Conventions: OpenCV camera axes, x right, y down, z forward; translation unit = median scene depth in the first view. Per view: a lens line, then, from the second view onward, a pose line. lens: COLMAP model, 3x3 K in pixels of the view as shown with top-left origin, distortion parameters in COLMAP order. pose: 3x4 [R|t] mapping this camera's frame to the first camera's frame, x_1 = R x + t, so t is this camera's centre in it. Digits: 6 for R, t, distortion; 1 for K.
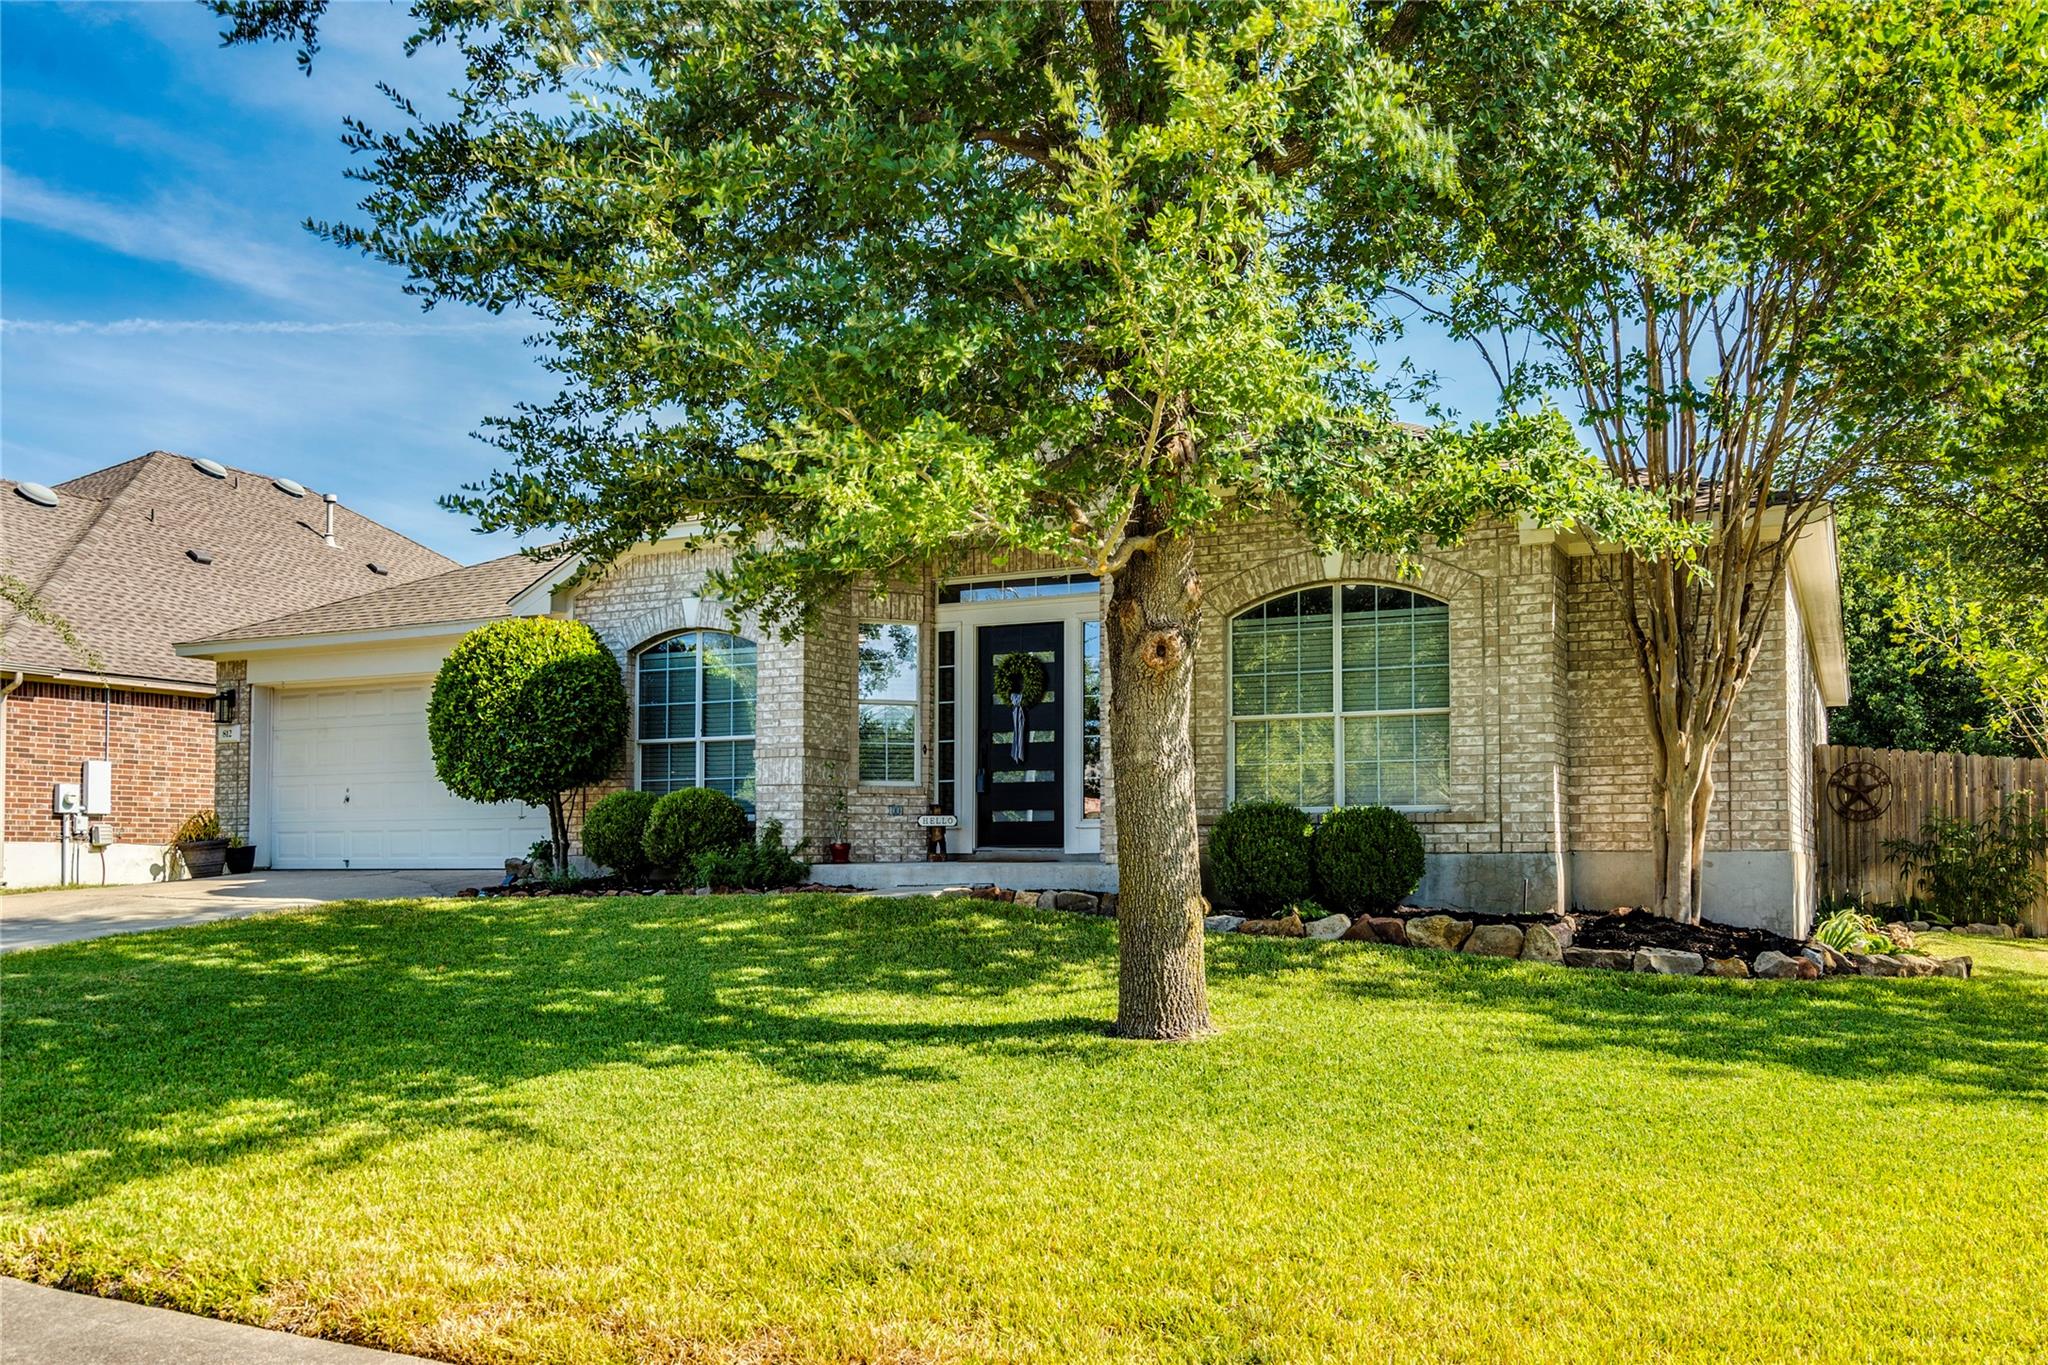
lens RADIAL K [[1650.4, 0, 1077.2], [0, 1650.4, 805.7], [0, 0, 1]] dist [0.020125, 0.000928]
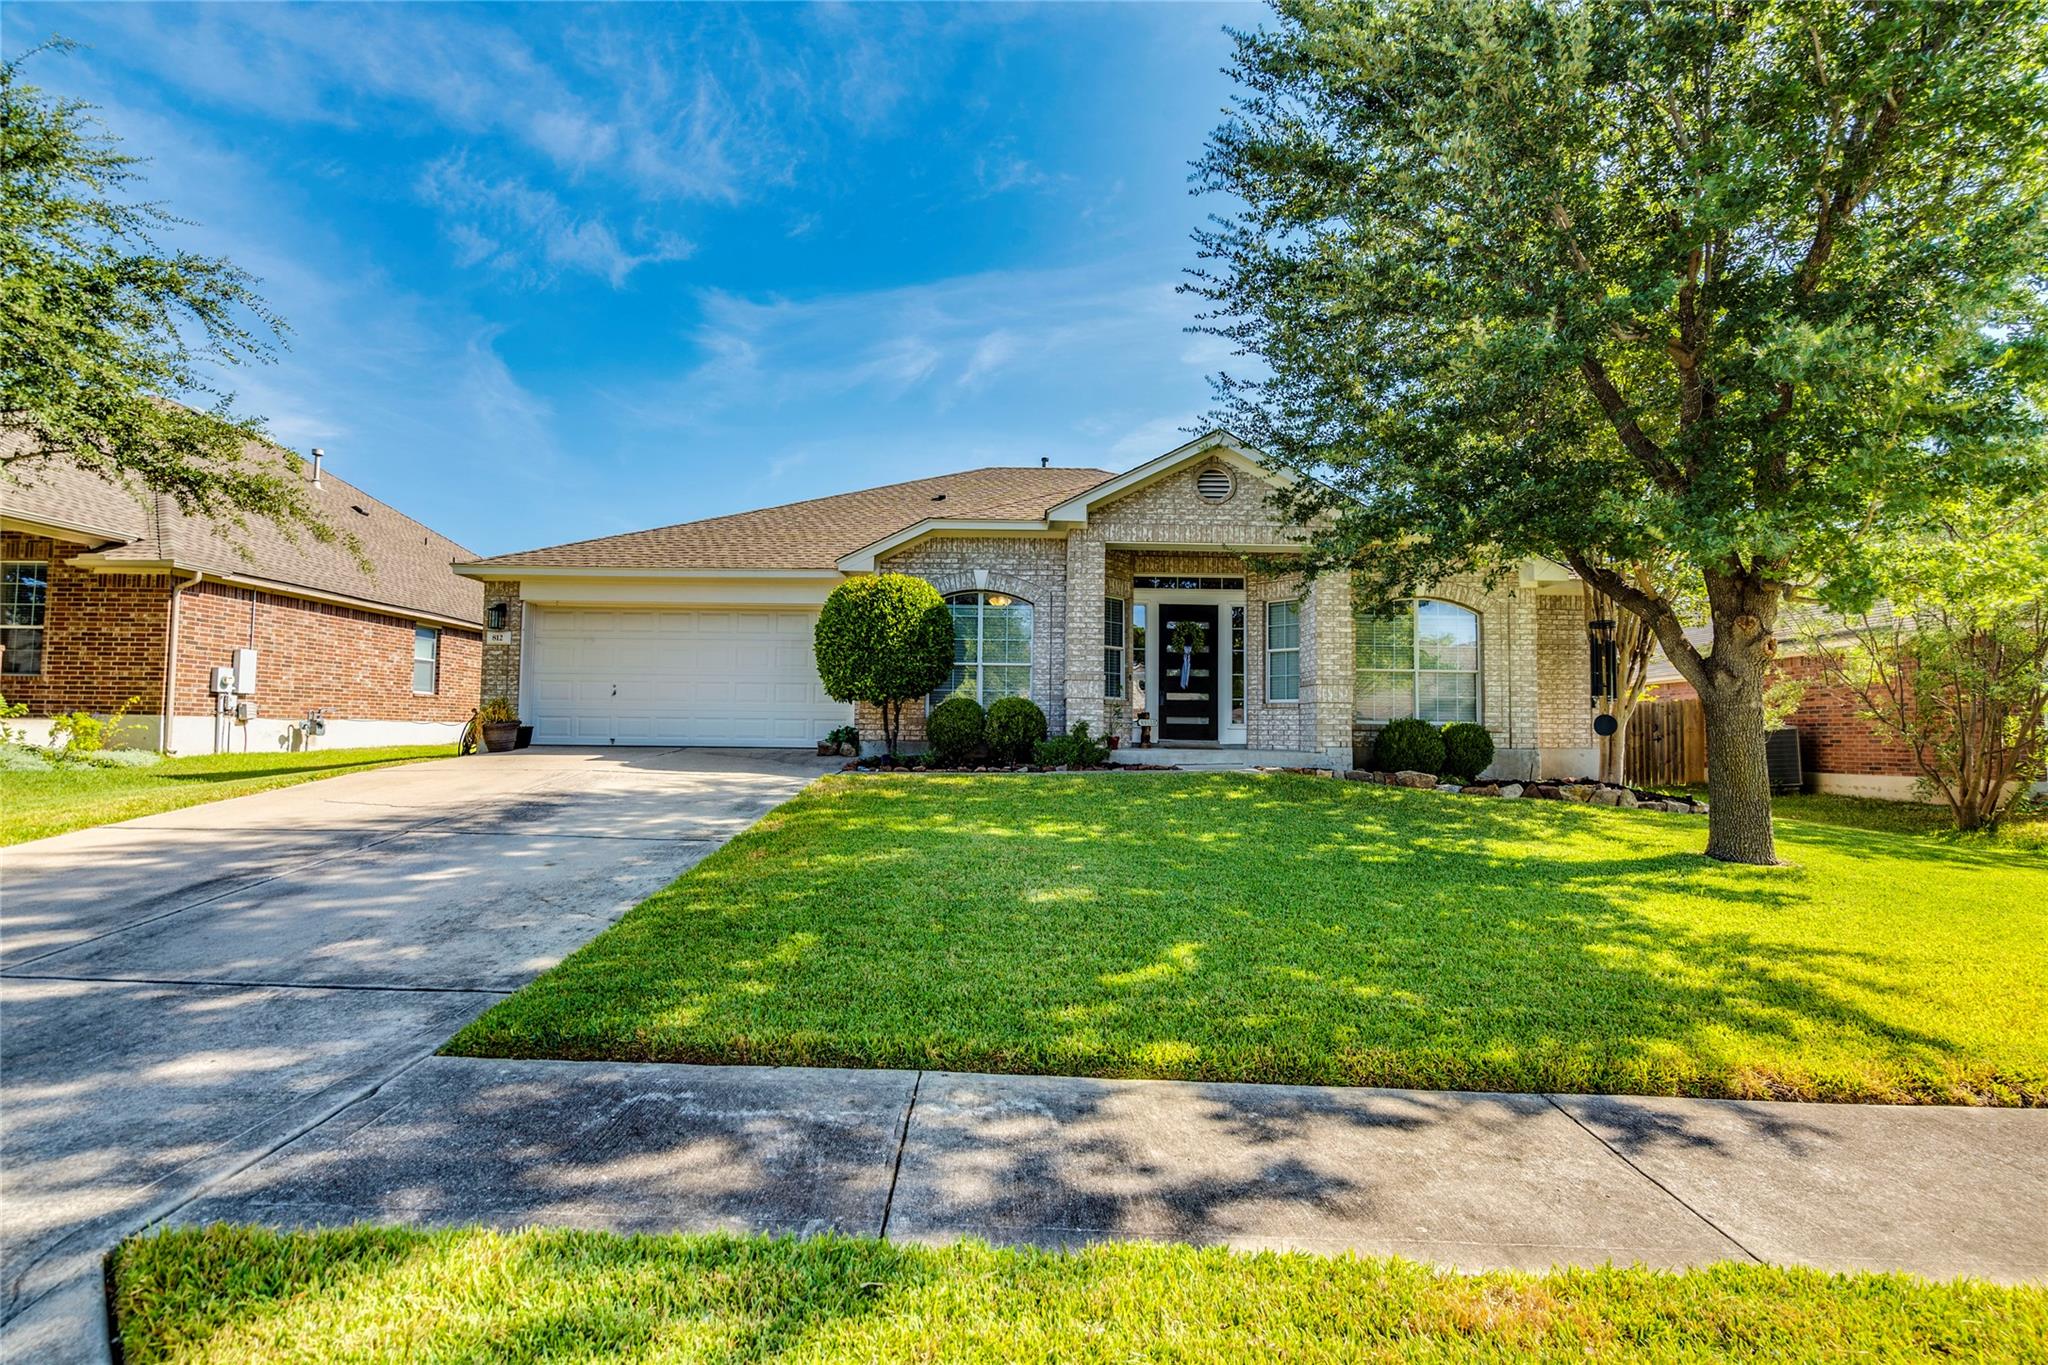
lens RADIAL K [[922.7, 0, 1024.0], [0, 922.7, 682.5], [0, 0, 1]] dist [-0.001403, 0.000029]
pose [[0.899950, 0.038075, 0.434328, -0.548068], [-0.029285, 0.999209, -0.026914, -0.002241], [-0.435009, 0.011502, 0.900352, 0.226536]]
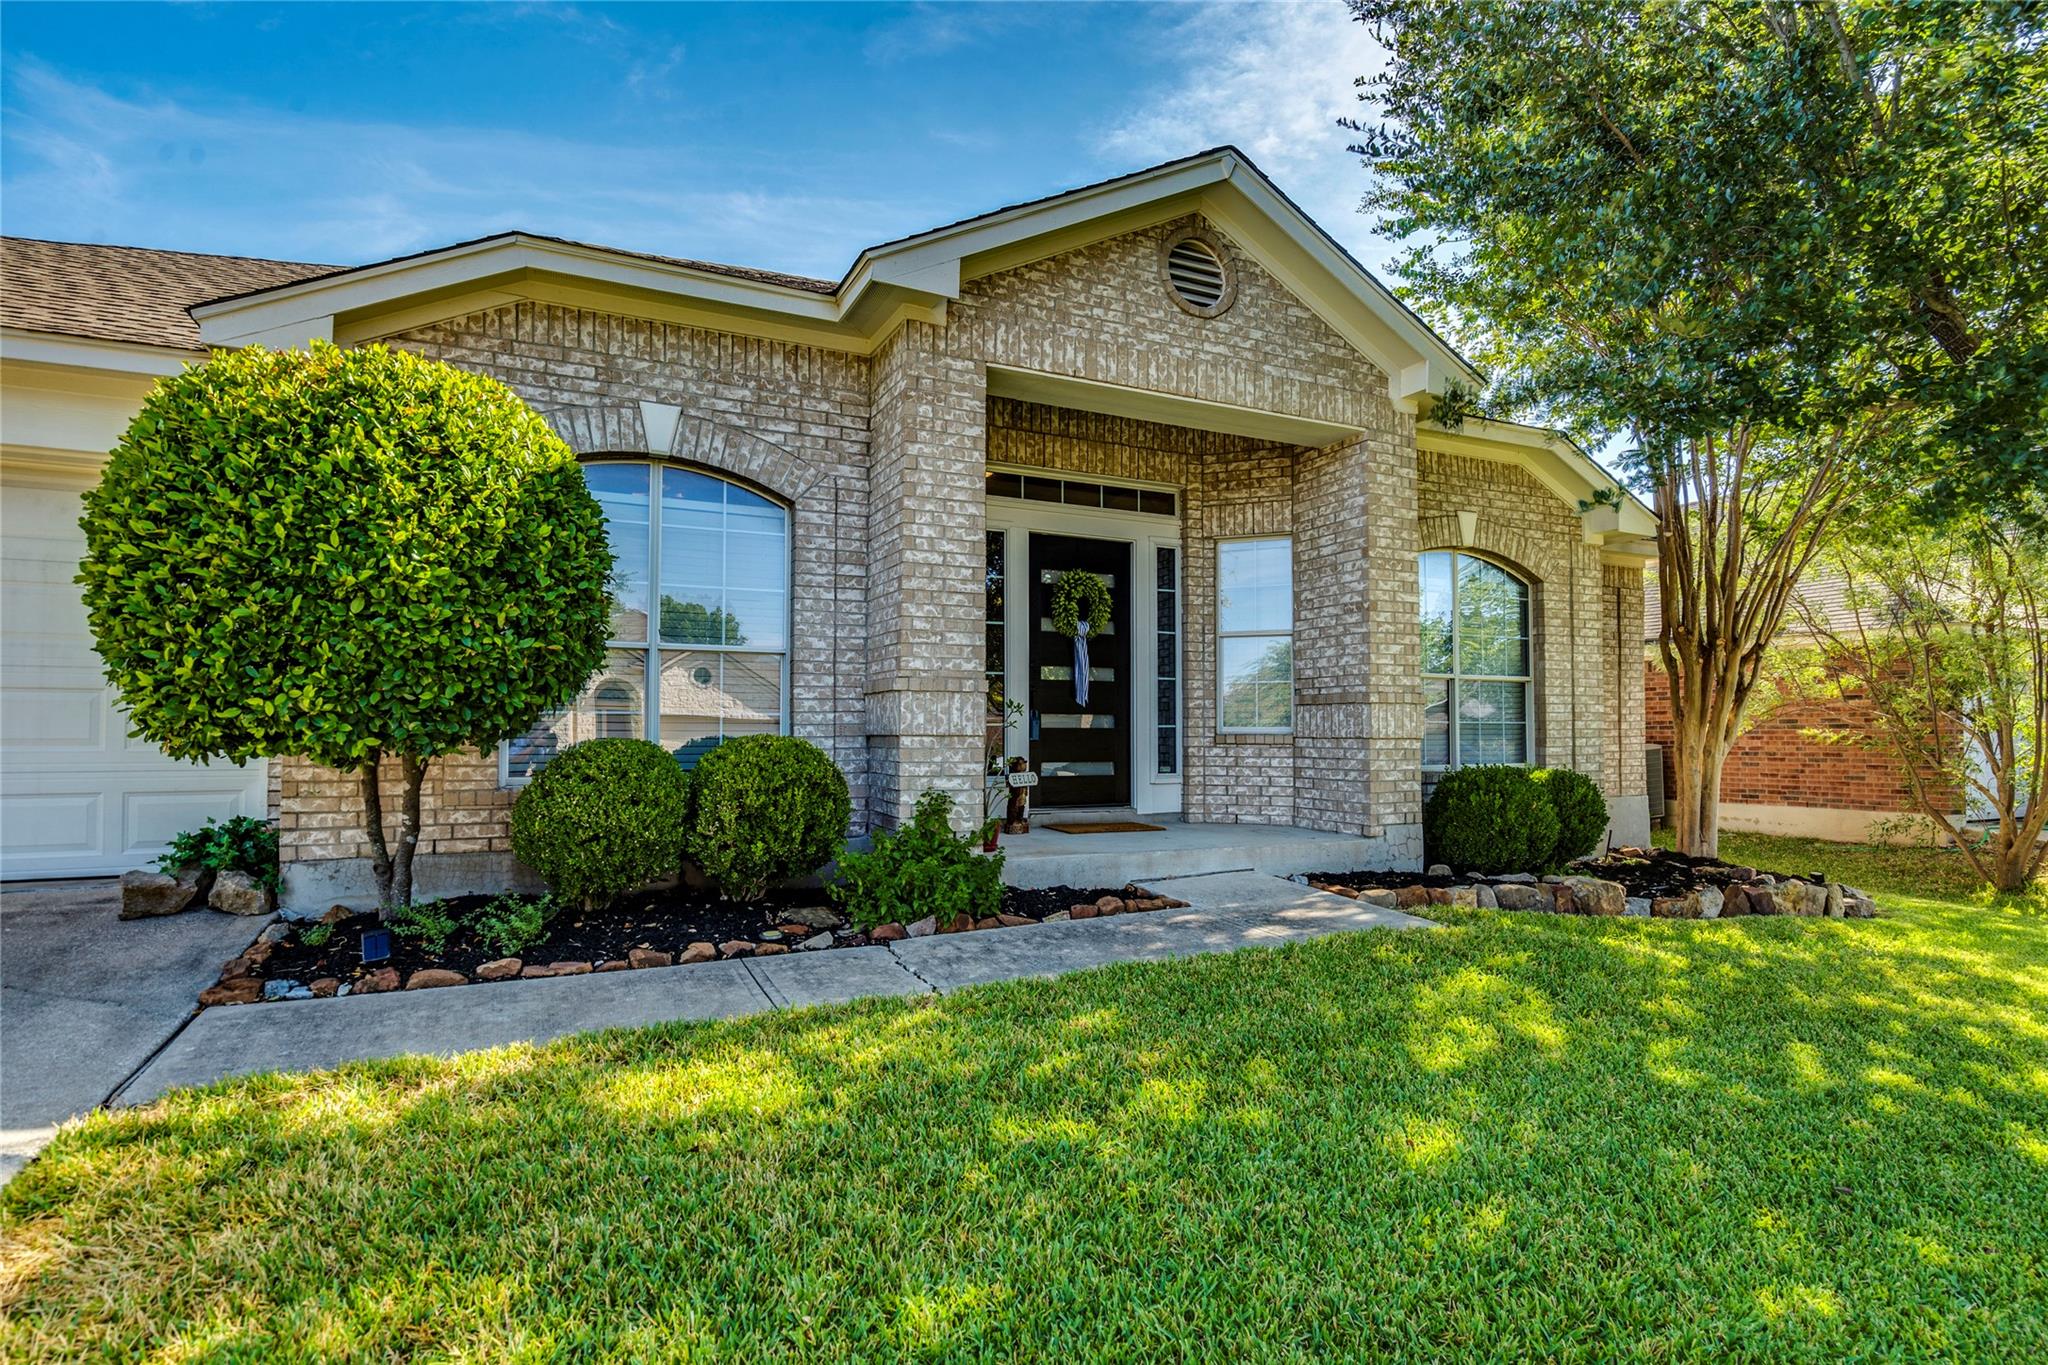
lens RADIAL K [[998.4, 0, 1009.4], [0, 998.4, 693.3], [0, 0, 1]] dist [-0.001034, 0.000331]
pose [[0.638565, 0.032795, 0.768869, -0.415297], [-0.031161, 0.999374, -0.016747, -0.020980], [-0.768937, -0.013264, 0.639187, 0.665704]]
